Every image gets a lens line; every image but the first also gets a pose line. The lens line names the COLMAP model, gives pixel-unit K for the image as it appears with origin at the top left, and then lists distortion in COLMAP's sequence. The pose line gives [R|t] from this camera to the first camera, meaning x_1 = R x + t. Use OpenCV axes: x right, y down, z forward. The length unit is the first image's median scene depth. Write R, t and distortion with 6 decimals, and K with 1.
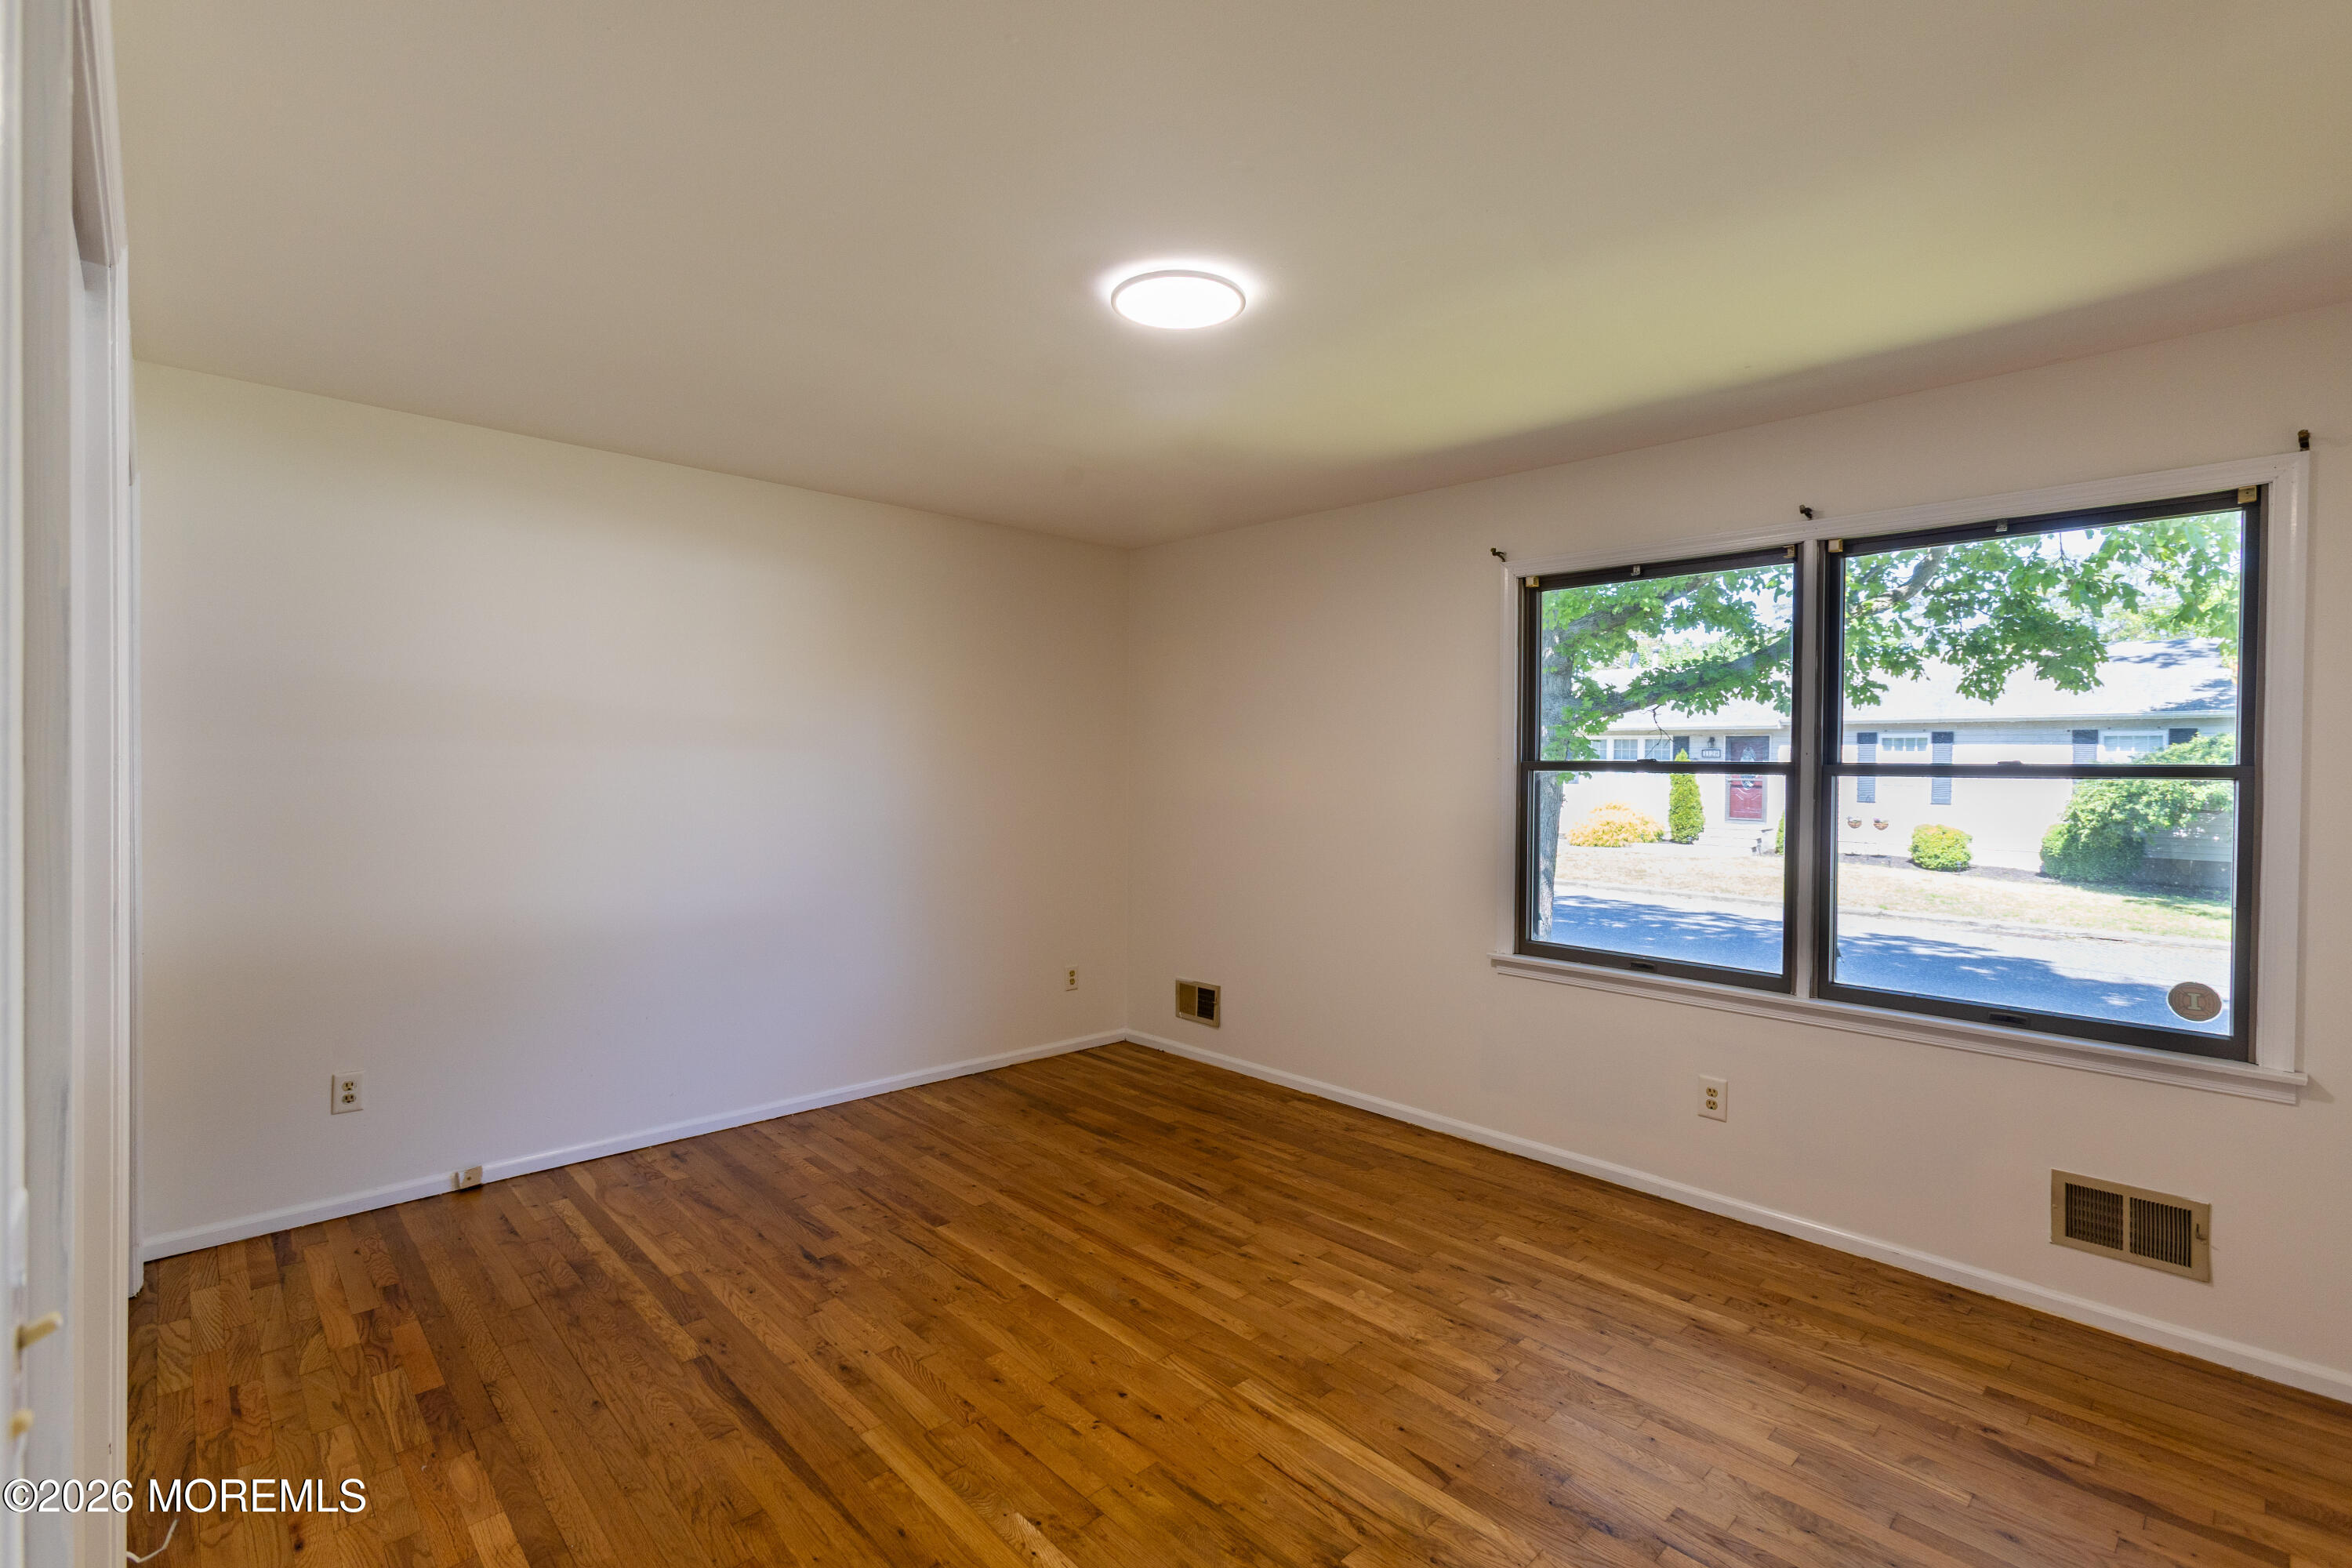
lens RADIAL K [[1061.9, 0, 1174.4], [0, 1061.9, 772.0], [0, 0, 1]] dist [-0.010989, 0.008984]
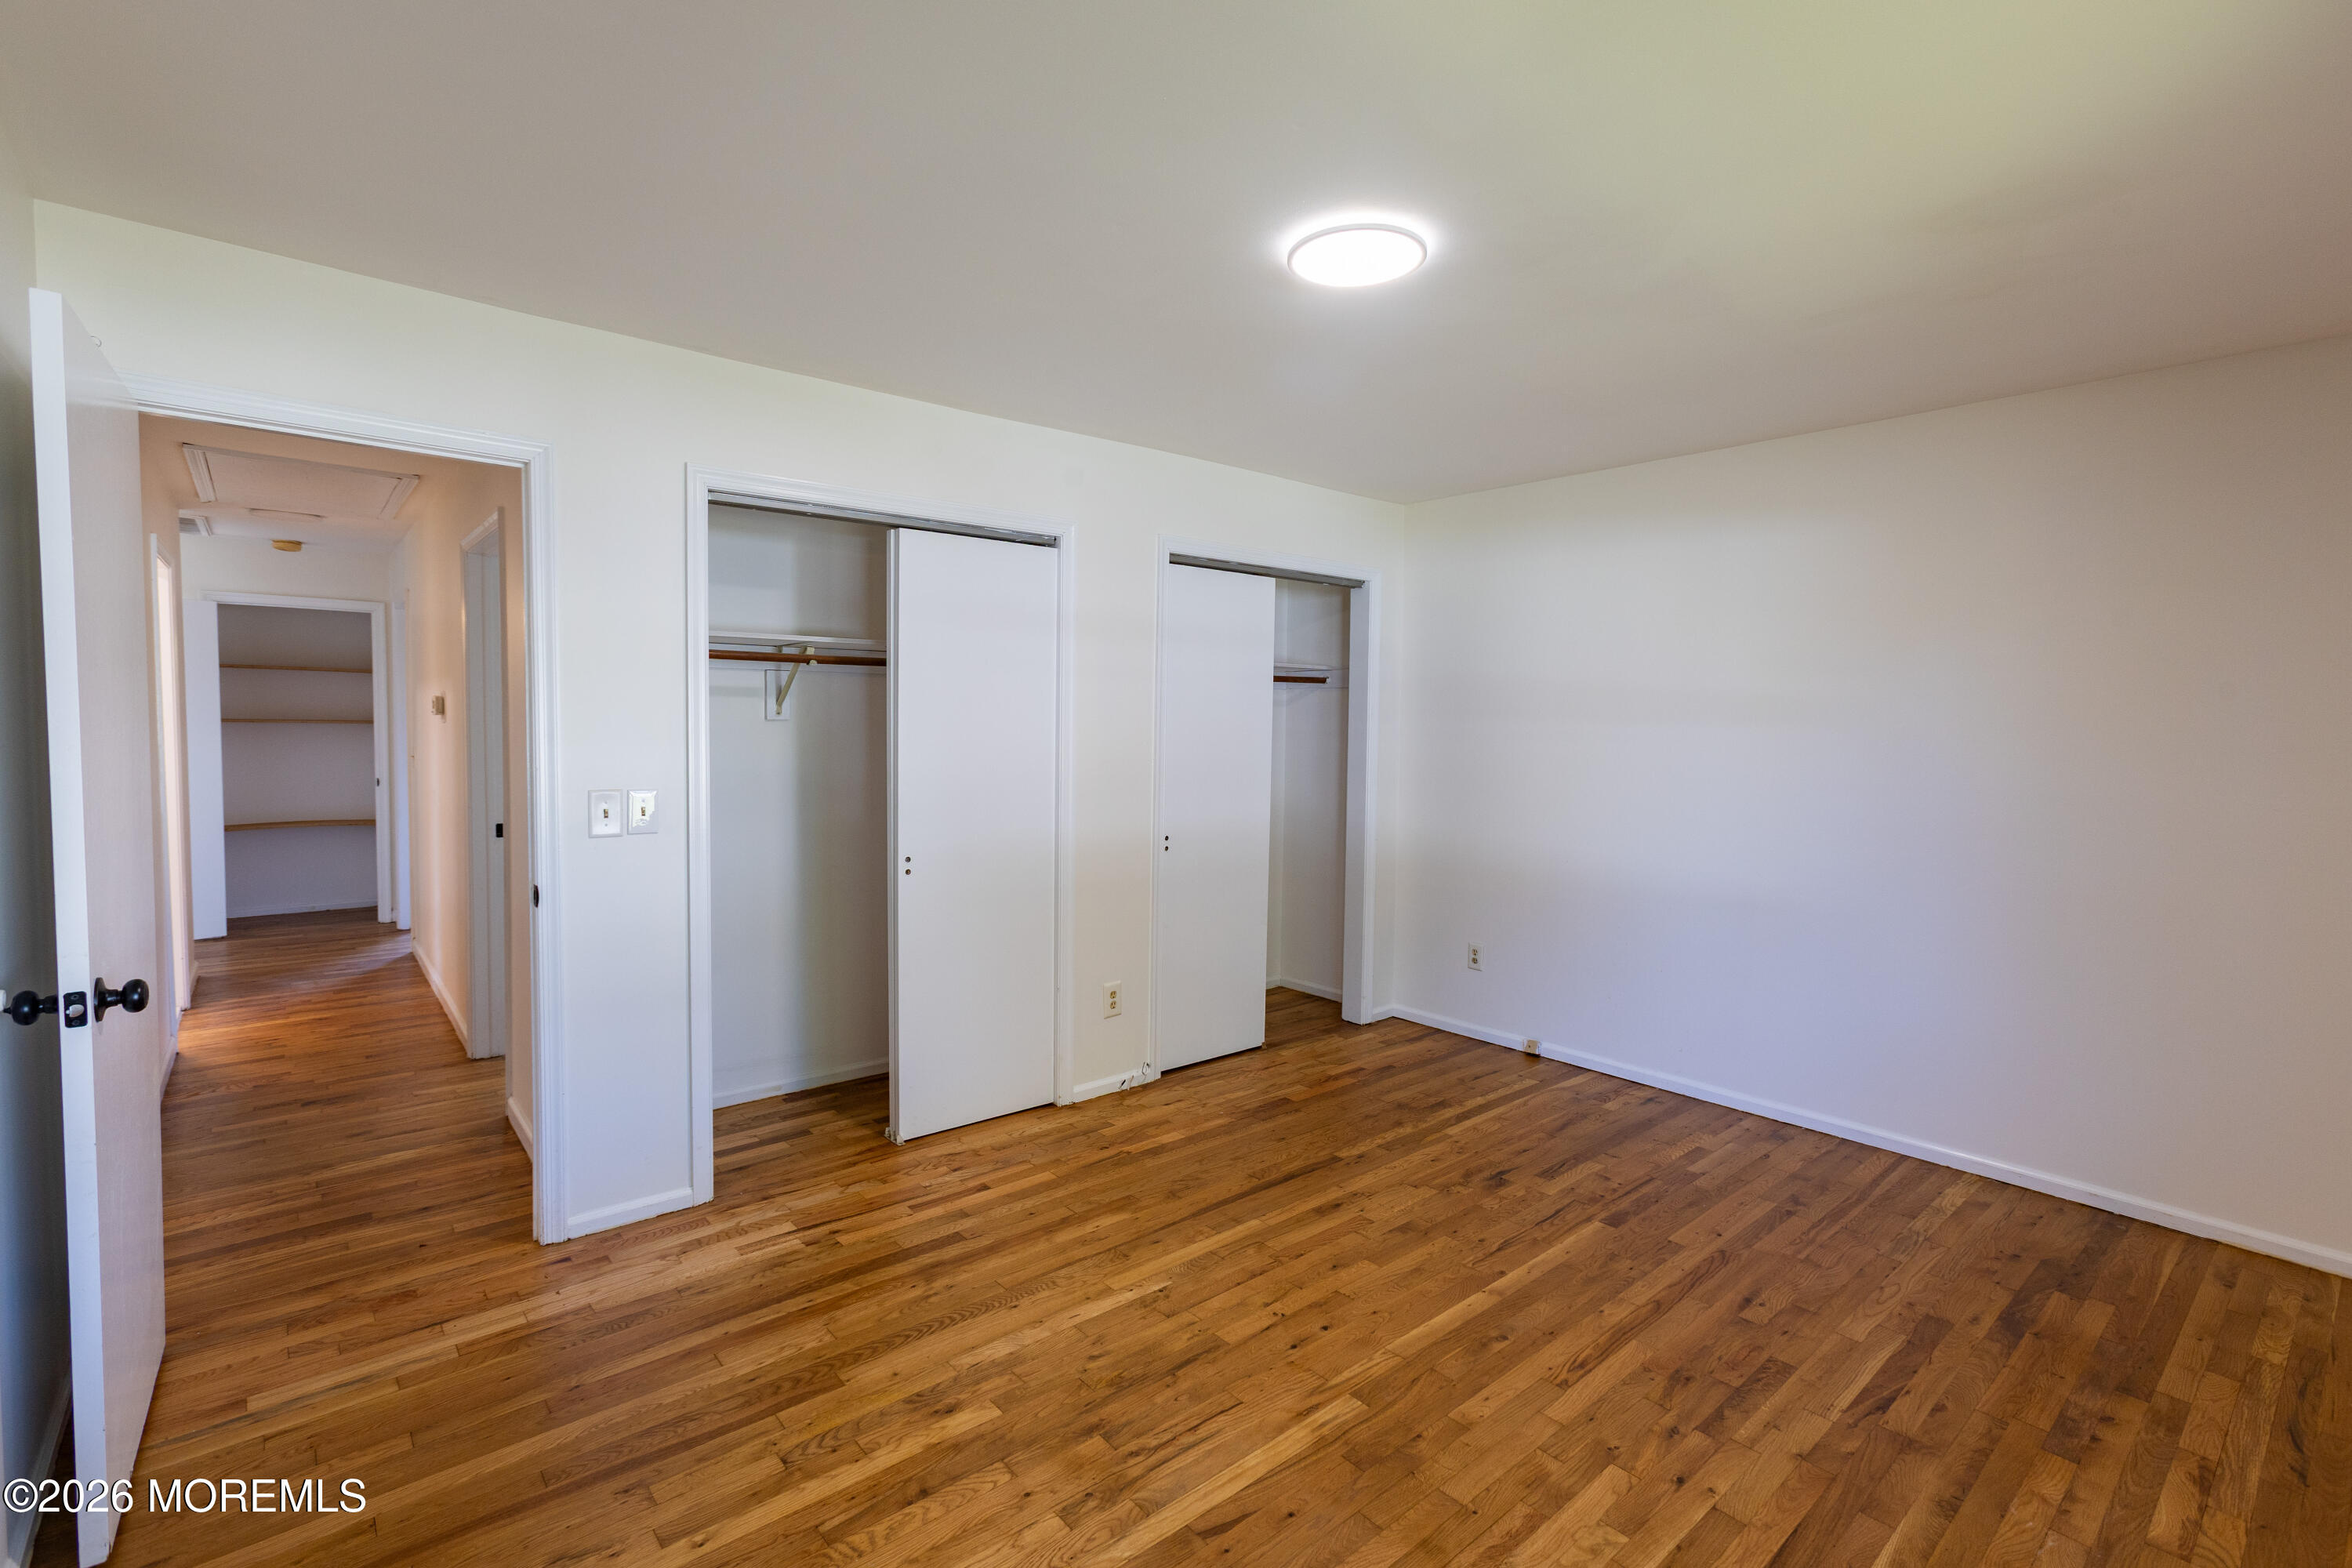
lens RADIAL K [[1061.9, 0, 1174.4], [0, 1061.9, 772.0], [0, 0, 1]] dist [-0.010989, 0.008984]
pose [[-0.059299, 0.033374, -0.997682, 0.801924], [-0.023263, 0.999123, 0.034805, 0.000556], [0.997969, 0.025273, -0.058471, 0.723485]]
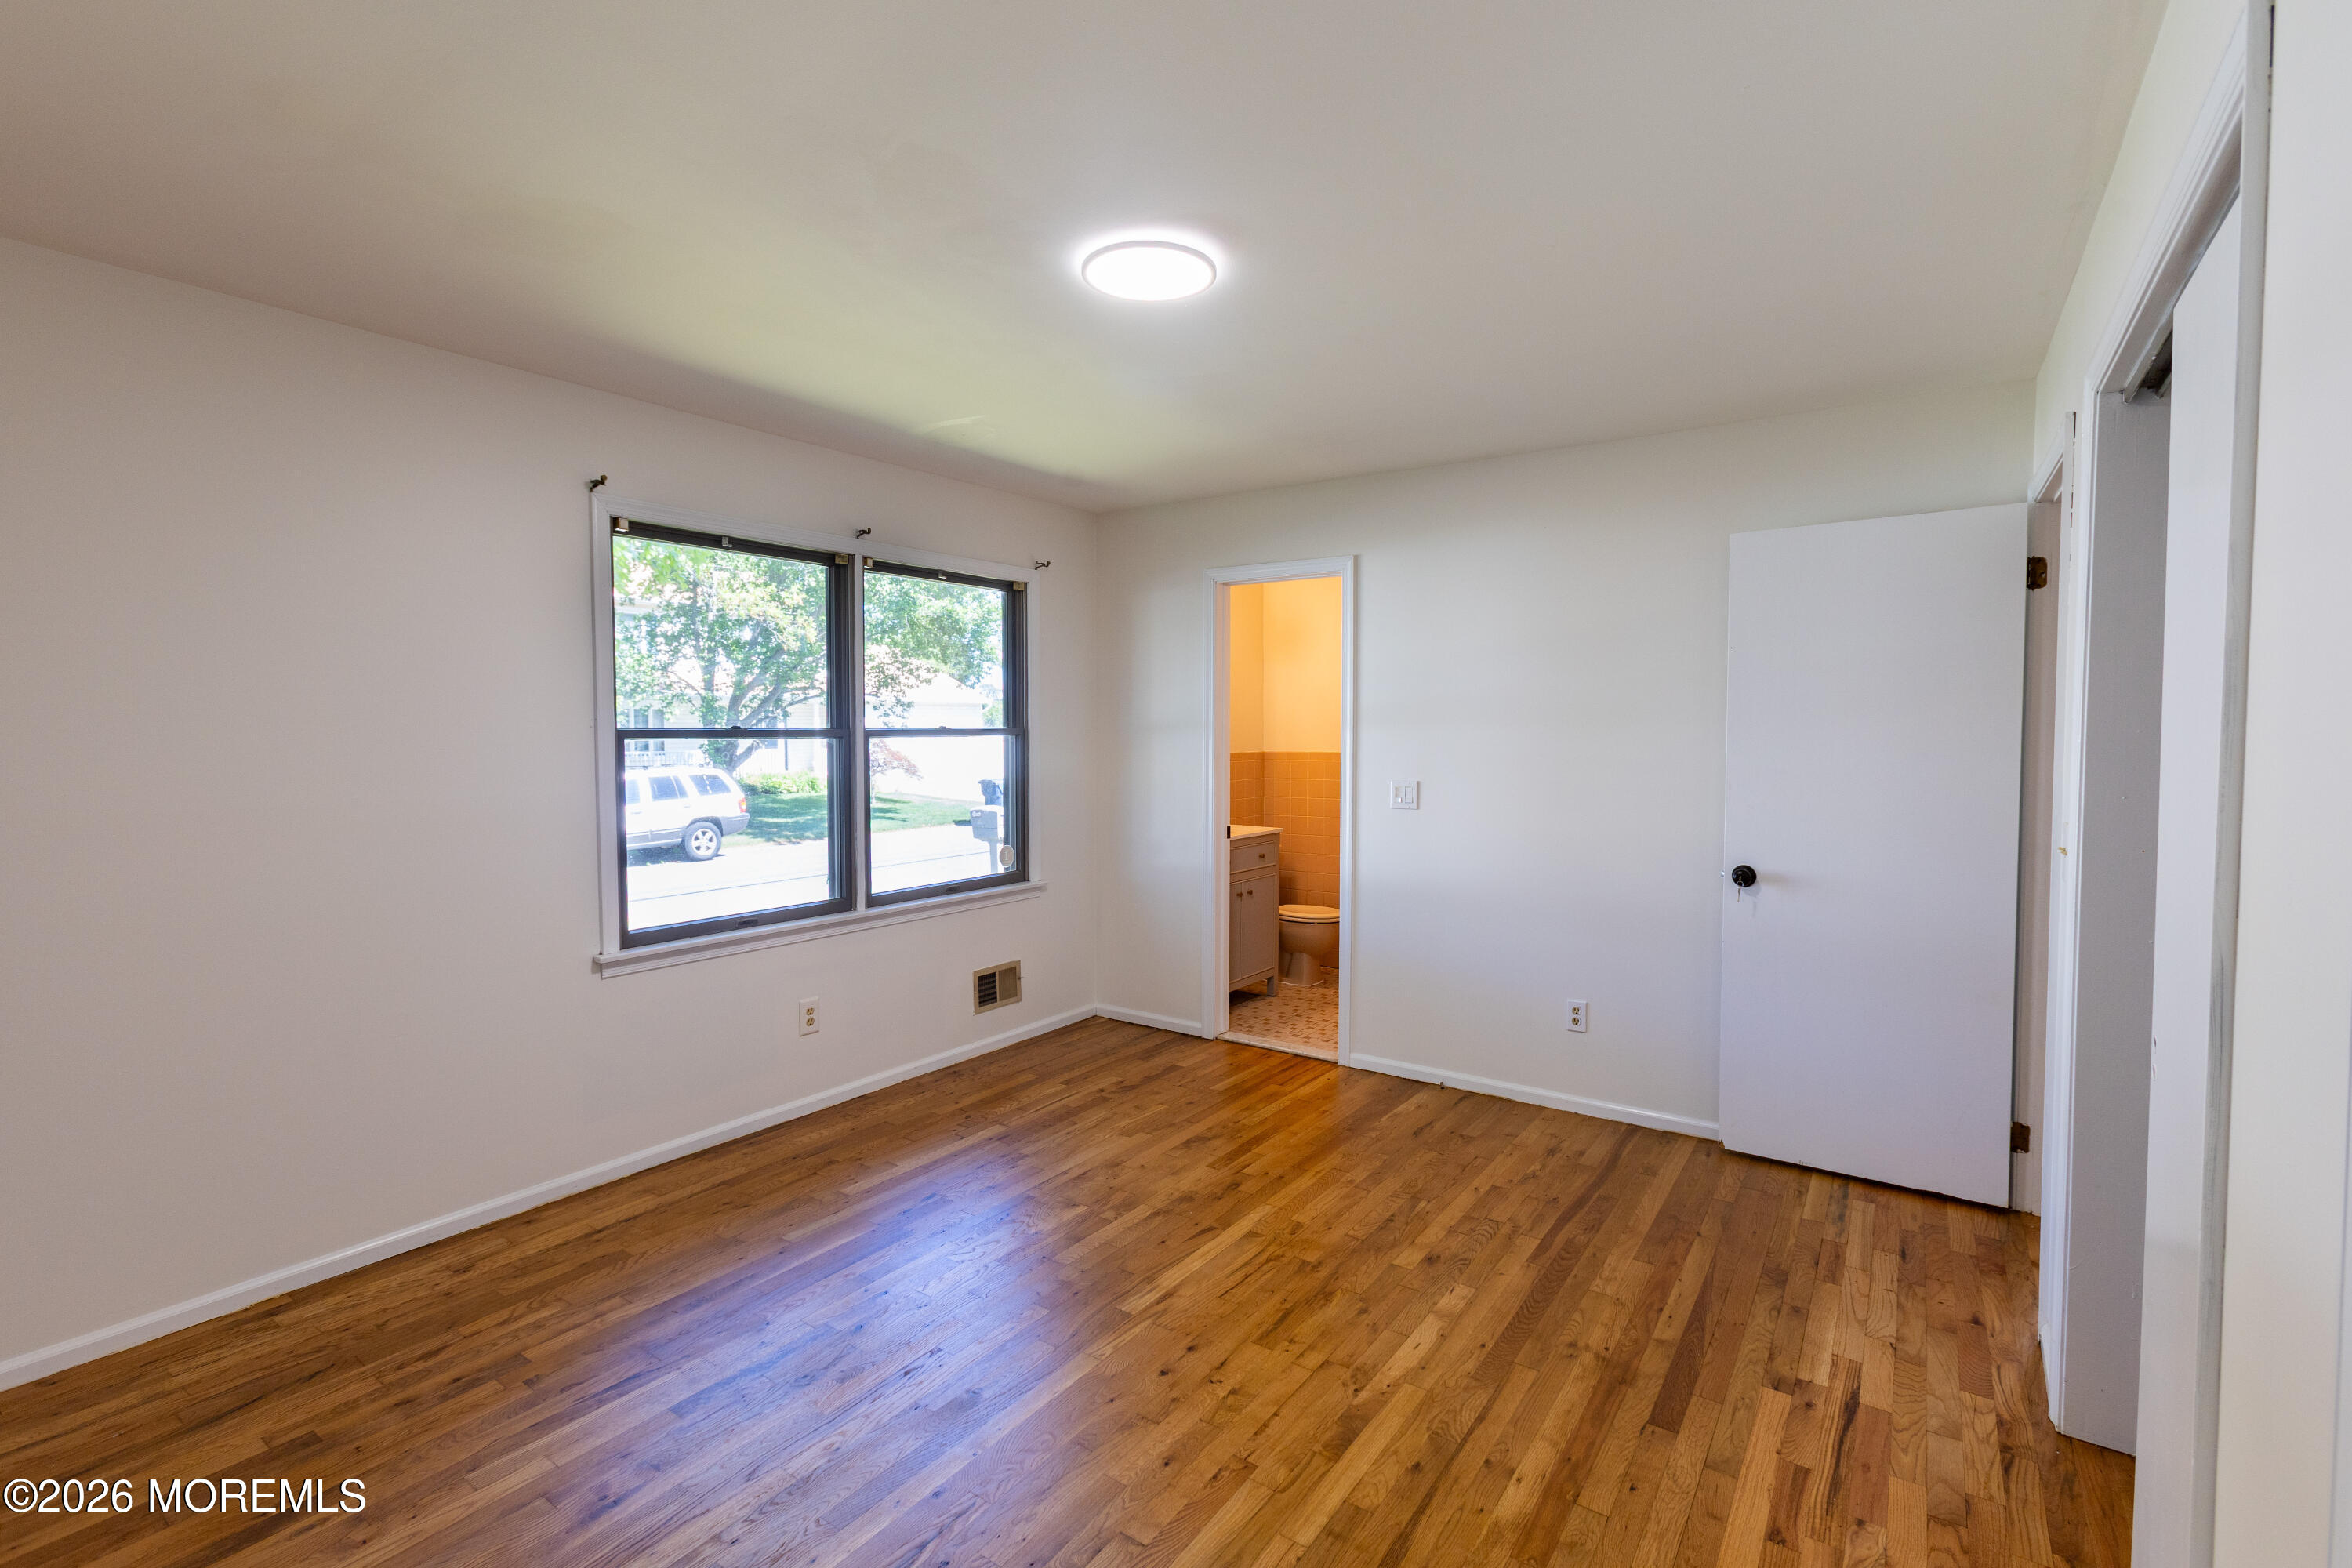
lens RADIAL K [[1061.9, 0, 1174.4], [0, 1061.9, 772.0], [0, 0, 1]] dist [-0.010989, 0.008984]
pose [[-0.190717, -0.048572, 0.980443, -0.802562], [0.006748, 0.998687, 0.050788, -0.019632], [-0.981622, 0.016302, -0.190139, 0.942225]]
